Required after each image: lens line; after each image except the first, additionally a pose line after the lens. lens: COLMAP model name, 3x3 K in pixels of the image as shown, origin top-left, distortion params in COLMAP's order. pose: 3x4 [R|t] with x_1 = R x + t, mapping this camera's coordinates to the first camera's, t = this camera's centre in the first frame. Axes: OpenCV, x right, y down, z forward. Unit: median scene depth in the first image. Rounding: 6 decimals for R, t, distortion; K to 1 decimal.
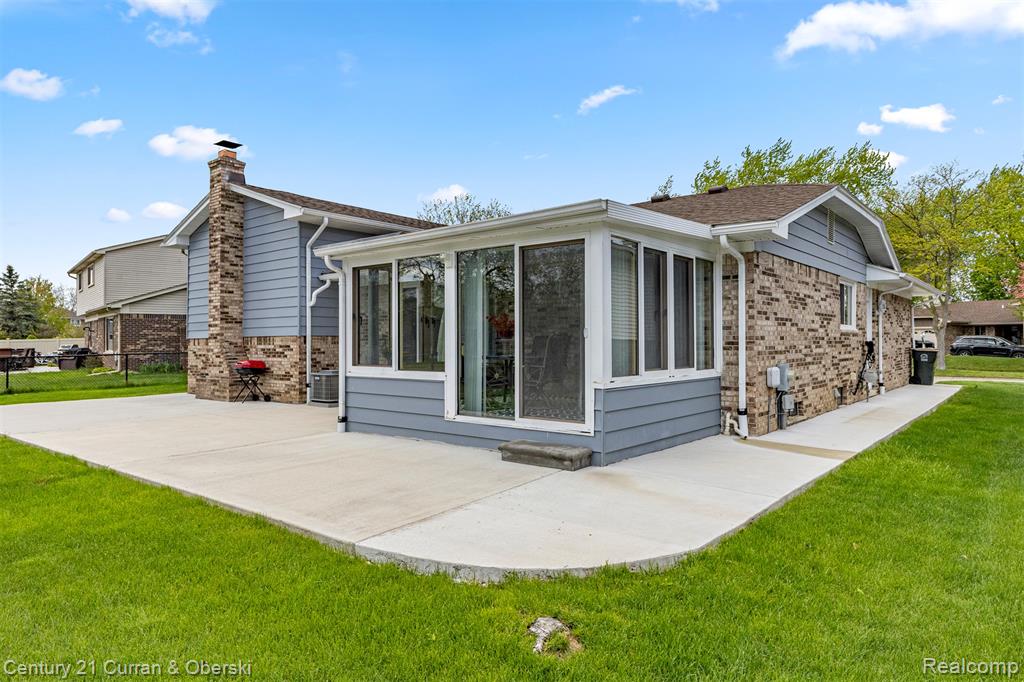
lens RADIAL K [[622.0, 0, 505.2], [0, 622.0, 344.9], [0, 0, 1]] dist [-0.002470, -0.000154]
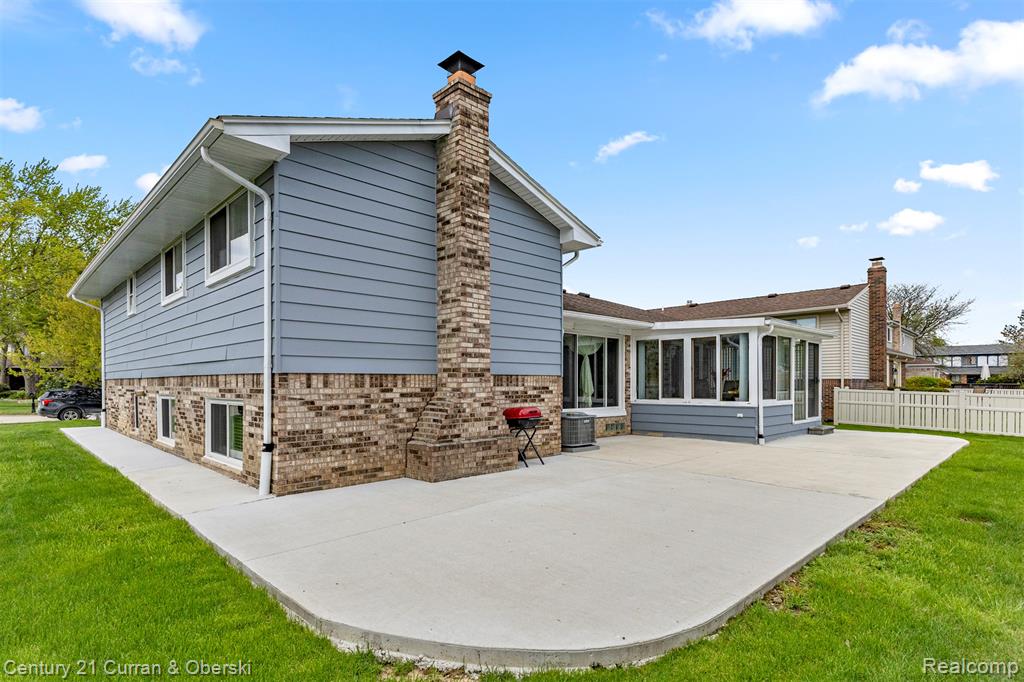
lens RADIAL K [[535.5, 0, 509.9], [0, 535.5, 390.3], [0, 0, 1]] dist [0.013156, -0.000085]
pose [[0.111131, -0.008490, 0.993770, -1.049885], [-0.000591, 0.999963, 0.008609, -0.000755], [-0.993806, -0.001544, 0.111121, 0.953641]]
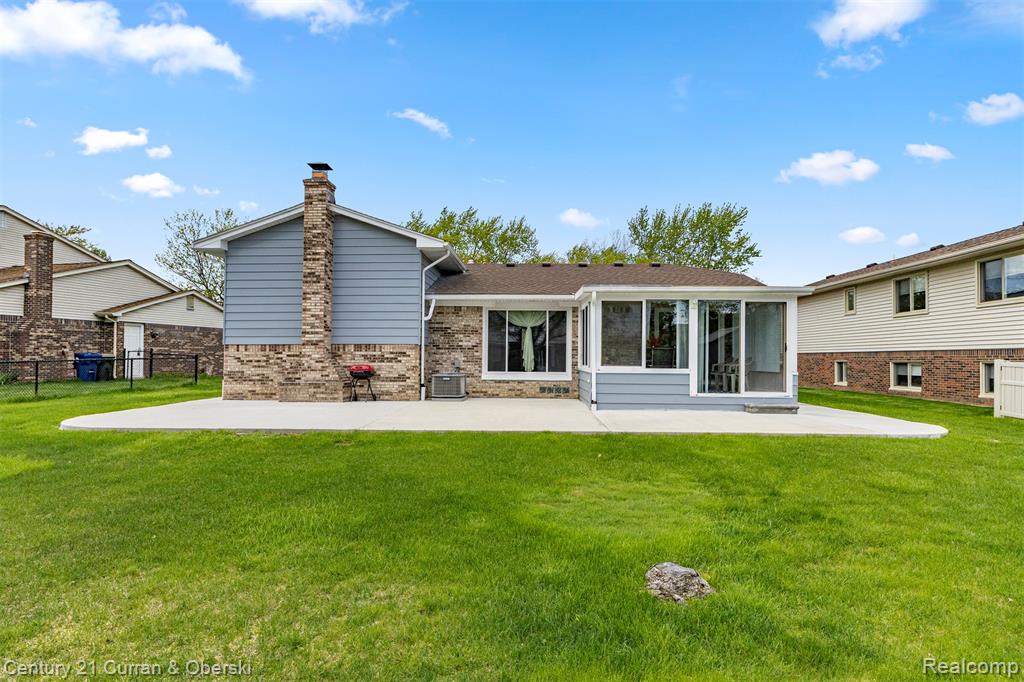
lens RADIAL K [[538.1, 0, 501.3], [0, 538.1, 349.0], [0, 0, 1]] dist [-0.003937, 0.000320]
pose [[0.807980, 0.017586, 0.588948, -0.791482], [-0.008211, 0.999793, -0.018589, 0.012054], [-0.589153, 0.010183, 0.807957, 0.057108]]
